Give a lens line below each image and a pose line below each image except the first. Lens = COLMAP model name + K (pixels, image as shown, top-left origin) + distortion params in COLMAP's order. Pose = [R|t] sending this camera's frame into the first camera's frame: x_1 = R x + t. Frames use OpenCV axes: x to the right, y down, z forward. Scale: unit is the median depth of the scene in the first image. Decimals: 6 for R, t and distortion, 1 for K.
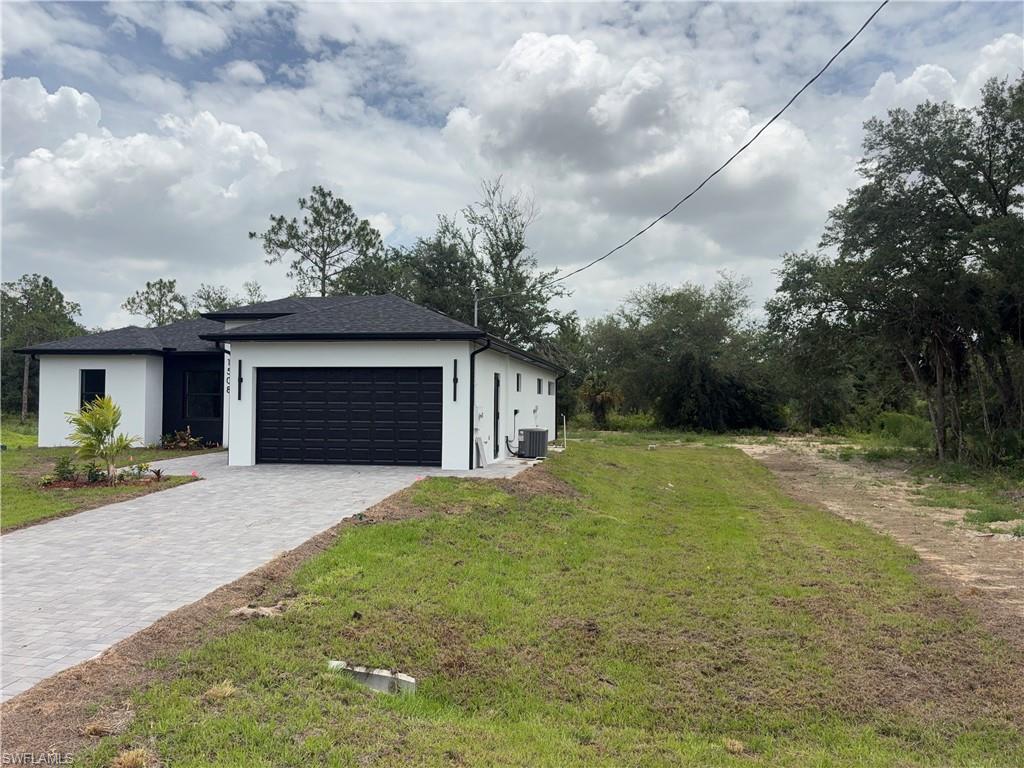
lens RADIAL K [[769.1, 0, 512.4], [0, 769.1, 390.0], [0, 0, 1]] dist [0.060849, -0.081193]
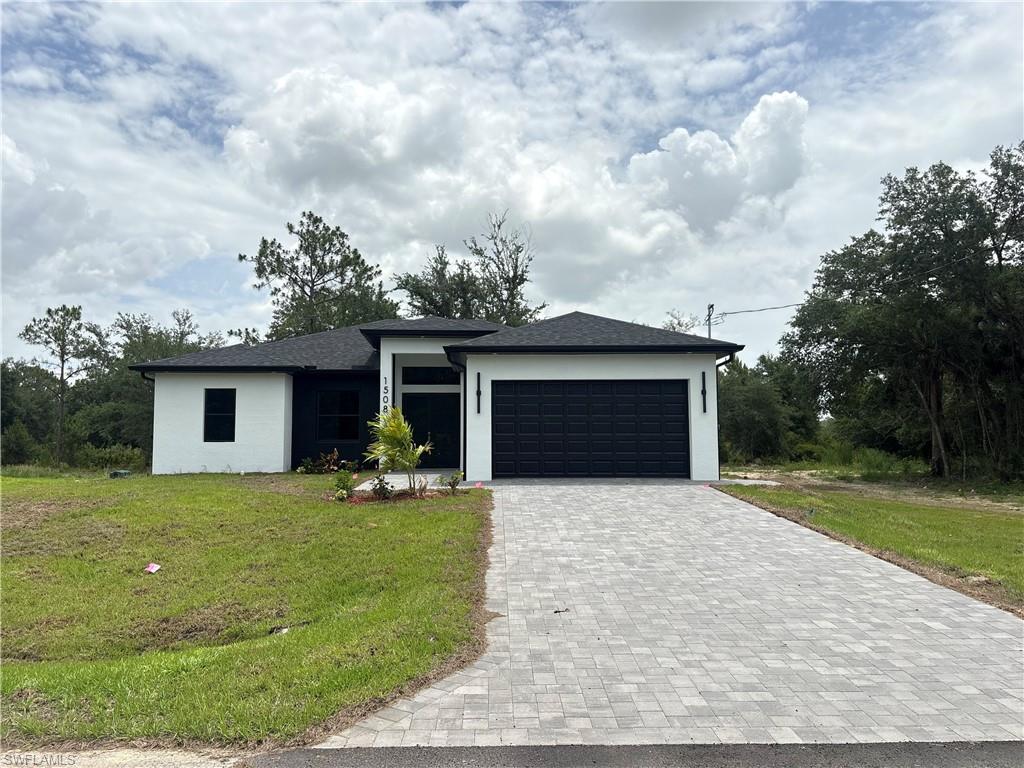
lens RADIAL K [[795.6, 0, 513.3], [0, 795.6, 395.2], [0, 0, 1]] dist [0.091865, -0.093560]
pose [[0.974395, -0.000373, 0.224842, -0.161756], [0.012244, 0.998603, -0.051406, 0.013110], [-0.224509, 0.052843, 0.973038, -0.007834]]
